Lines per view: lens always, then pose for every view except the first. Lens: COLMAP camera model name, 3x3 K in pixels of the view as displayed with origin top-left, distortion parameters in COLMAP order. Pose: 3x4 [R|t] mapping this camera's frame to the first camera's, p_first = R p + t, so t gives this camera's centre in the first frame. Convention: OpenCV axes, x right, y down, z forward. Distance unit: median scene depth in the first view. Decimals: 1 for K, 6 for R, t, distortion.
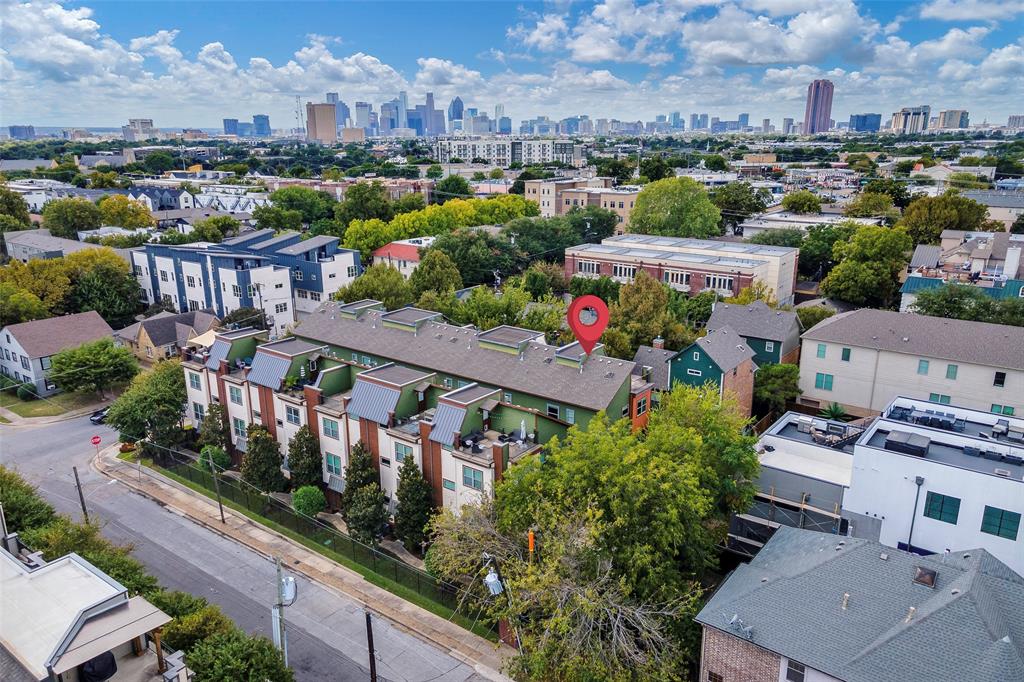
lens RADIAL K [[748.7, 0, 512.0], [0, 748.7, 341.0], [0, 0, 1]] dist [0.007666, 0.053051]
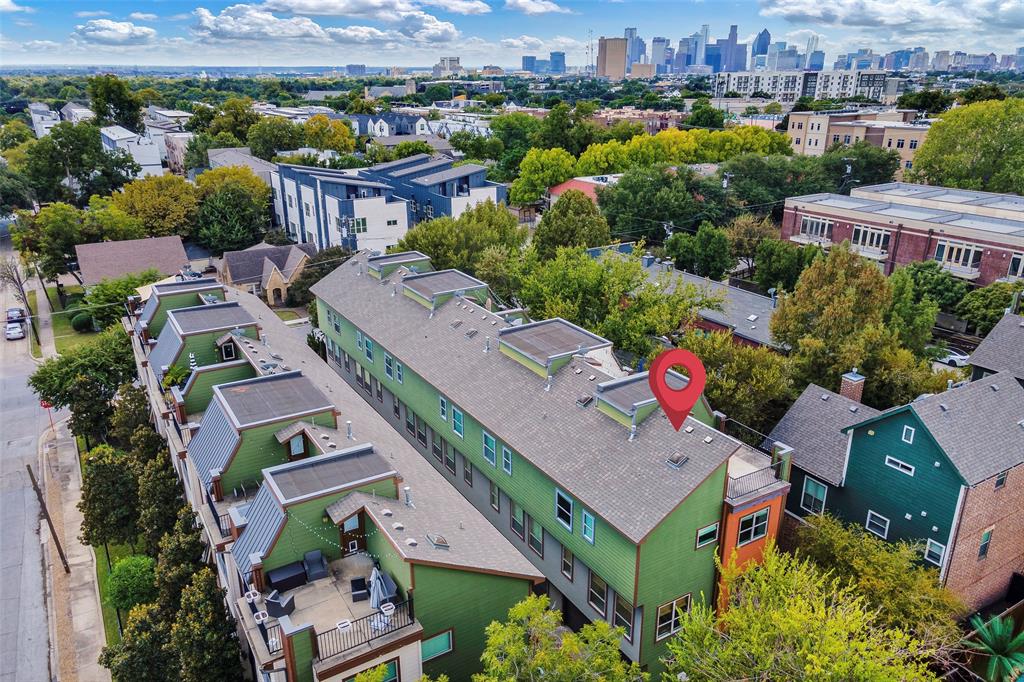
lens RADIAL K [[748.7, 0, 512.0], [0, 748.7, 341.0], [0, 0, 1]] dist [0.007666, 0.053051]
pose [[0.930430, 0.127490, -0.343579, 0.074093], [-0.101820, 0.990556, 0.091825, -0.024781], [0.352041, -0.050453, 0.934624, 0.206469]]
